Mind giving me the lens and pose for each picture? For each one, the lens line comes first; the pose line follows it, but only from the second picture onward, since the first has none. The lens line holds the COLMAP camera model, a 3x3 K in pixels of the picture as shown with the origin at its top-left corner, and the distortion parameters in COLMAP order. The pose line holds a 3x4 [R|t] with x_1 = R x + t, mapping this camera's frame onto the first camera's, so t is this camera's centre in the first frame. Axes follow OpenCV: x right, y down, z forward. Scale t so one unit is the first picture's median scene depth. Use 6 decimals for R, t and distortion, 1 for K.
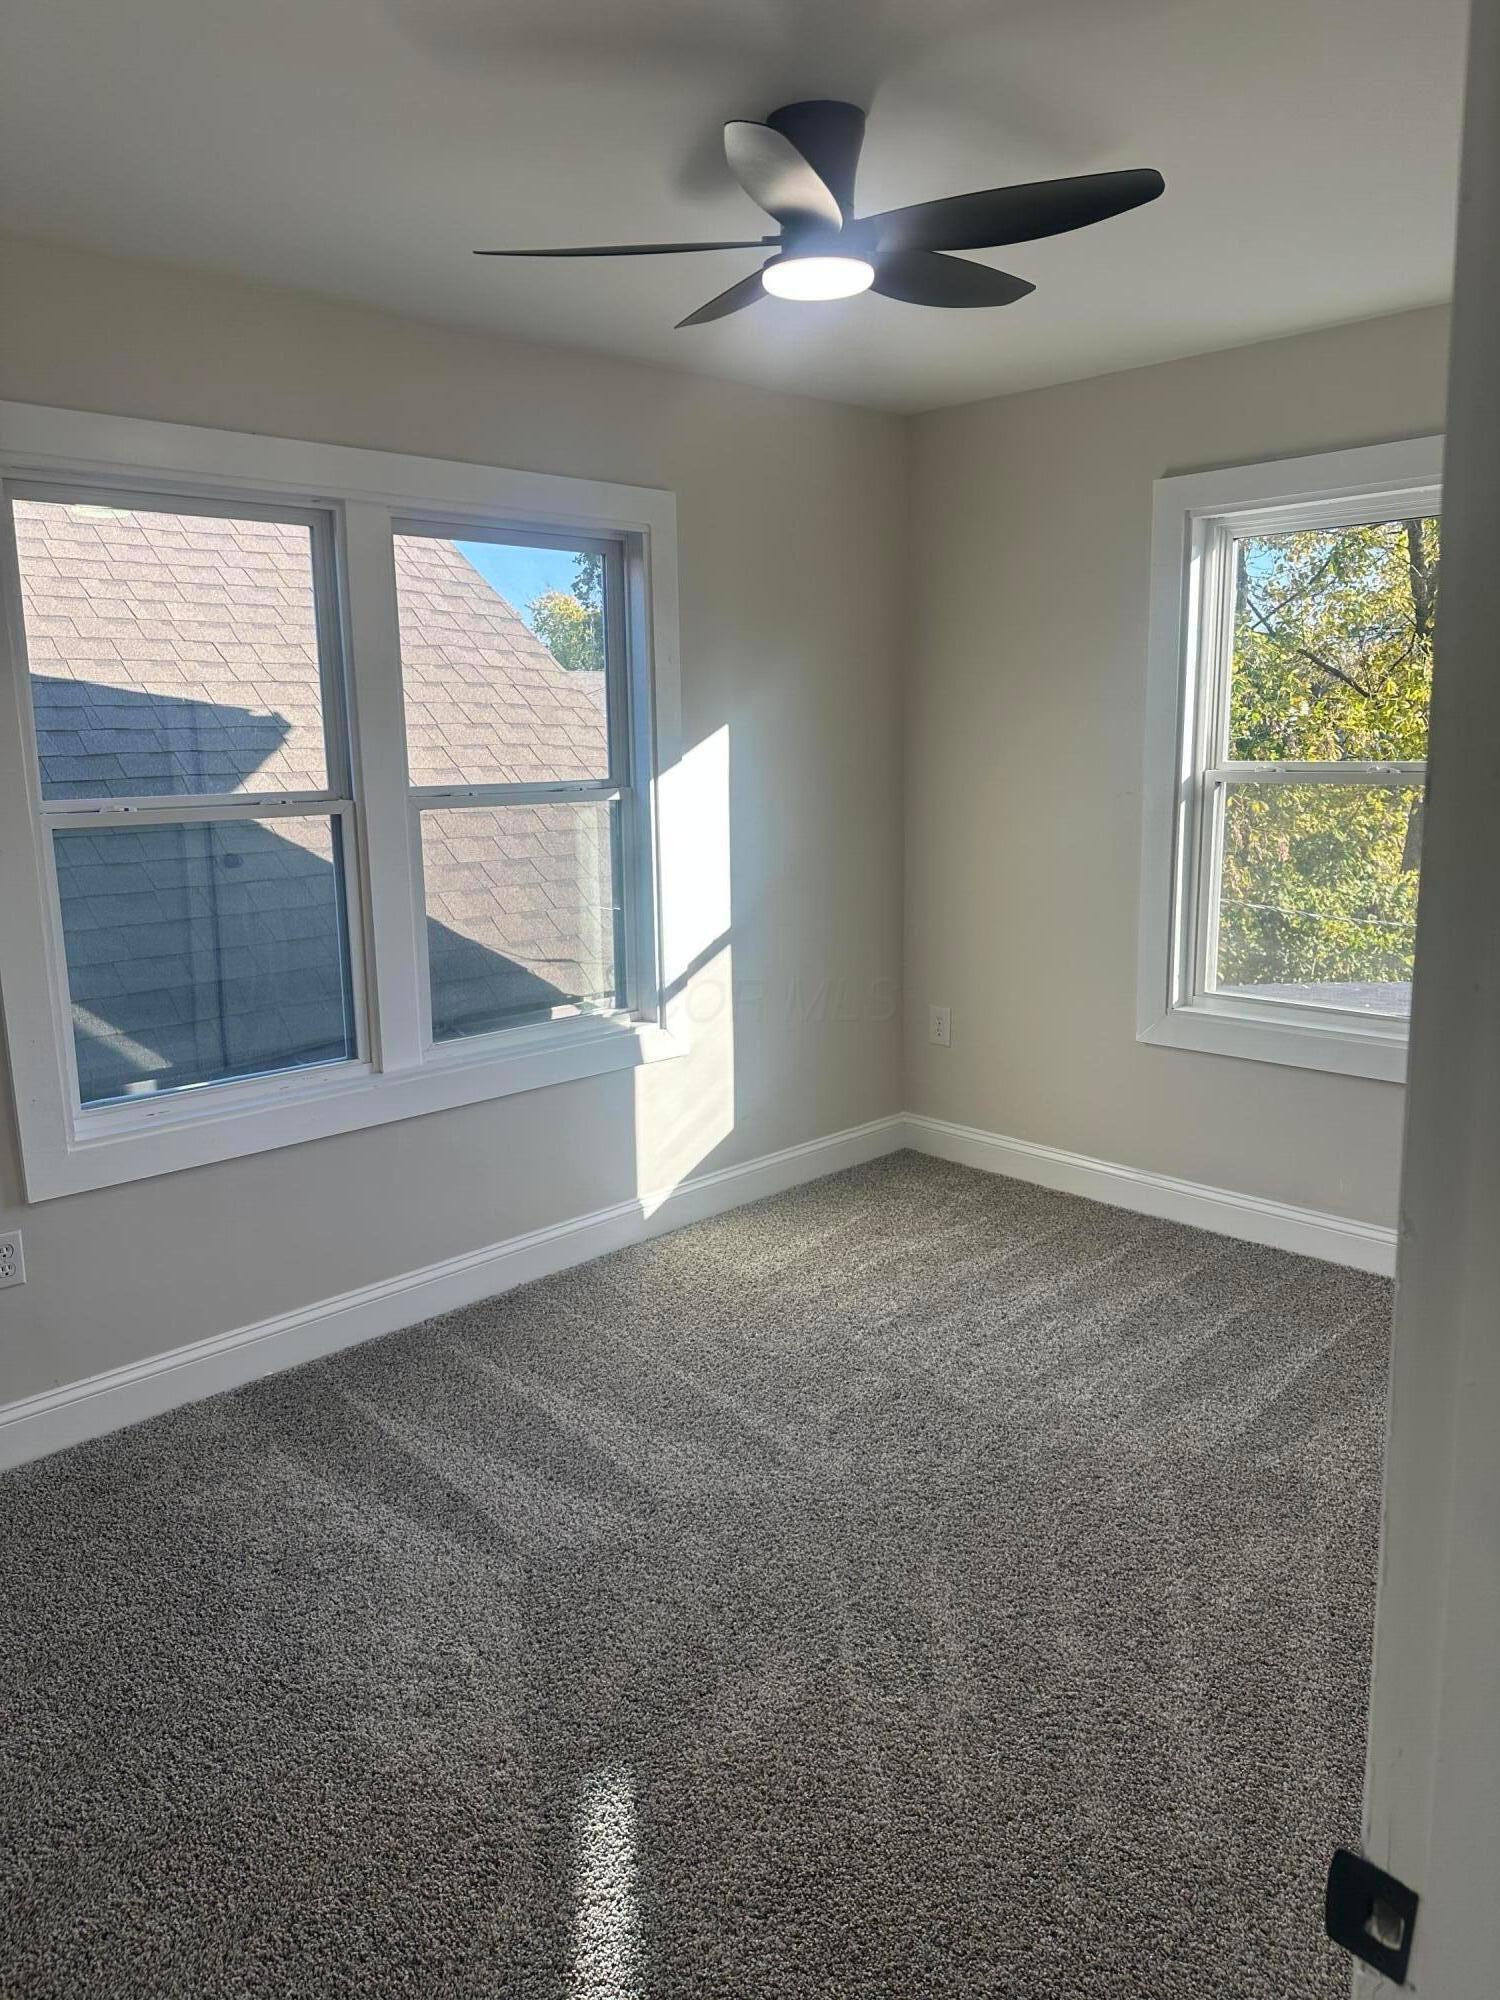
lens RADIAL K [[1421.6, 0, 747.1], [0, 1421.6, 993.2], [0, 0, 1]] dist [0.065934, -0.082525]
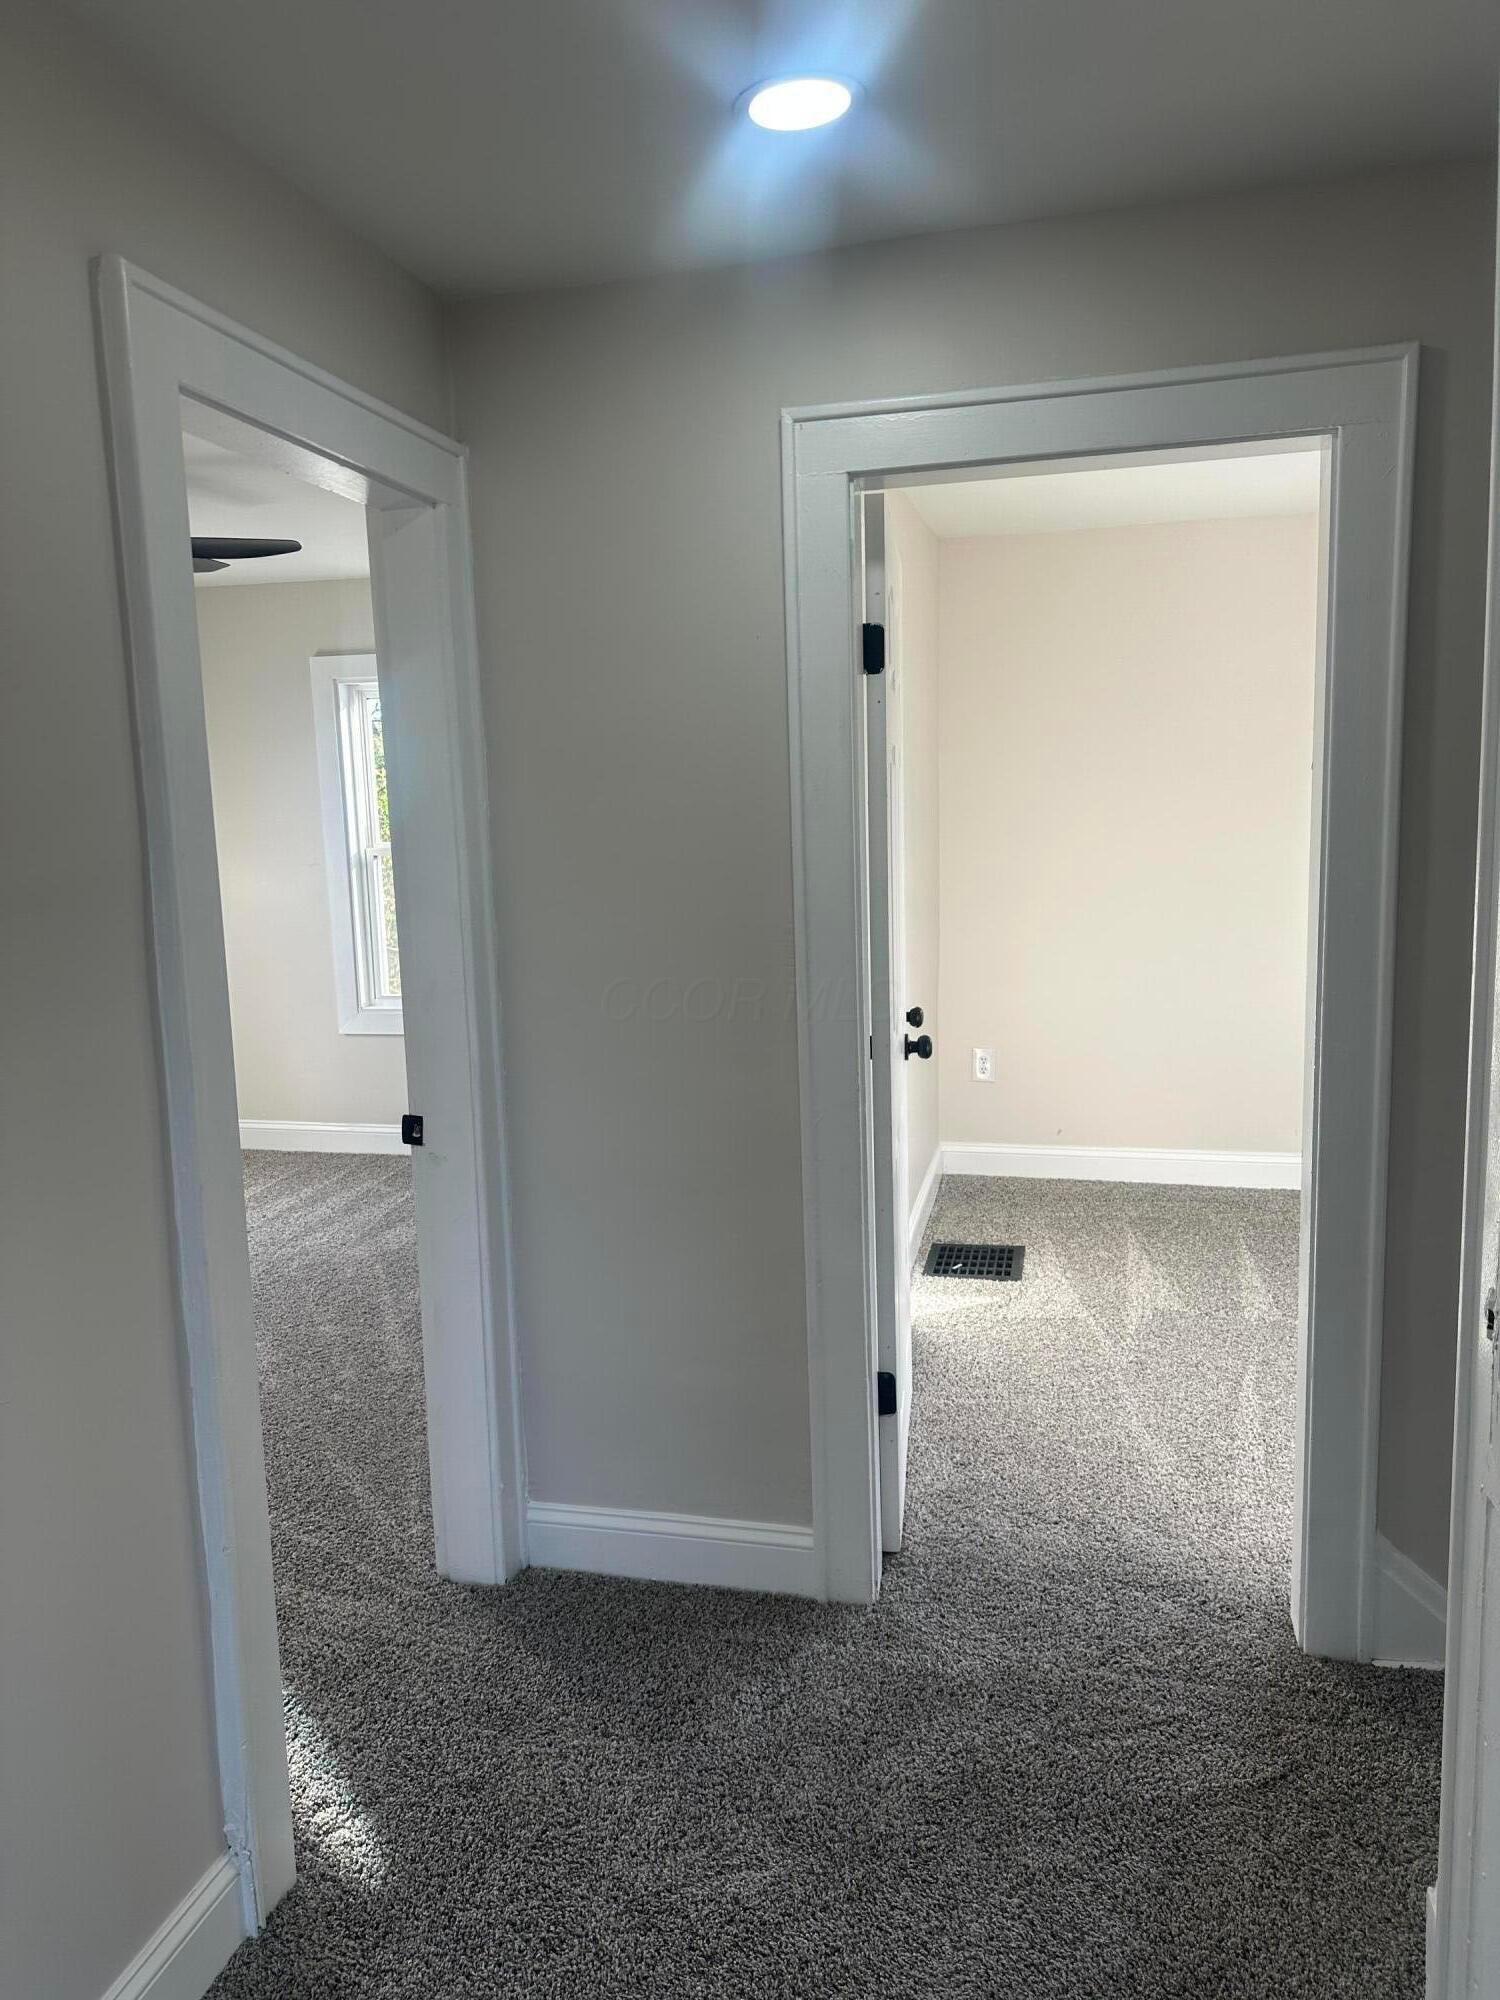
lens RADIAL K [[1421.6, 0, 751.1], [0, 1421.6, 999.7], [0, 0, 1]] dist [0.065934, -0.082525]
pose [[0.851184, -0.073932, 0.519634, -0.136785], [0.109195, 0.993311, -0.037540, 0.111591], [-0.513383, 0.088695, 0.853564, -0.511421]]
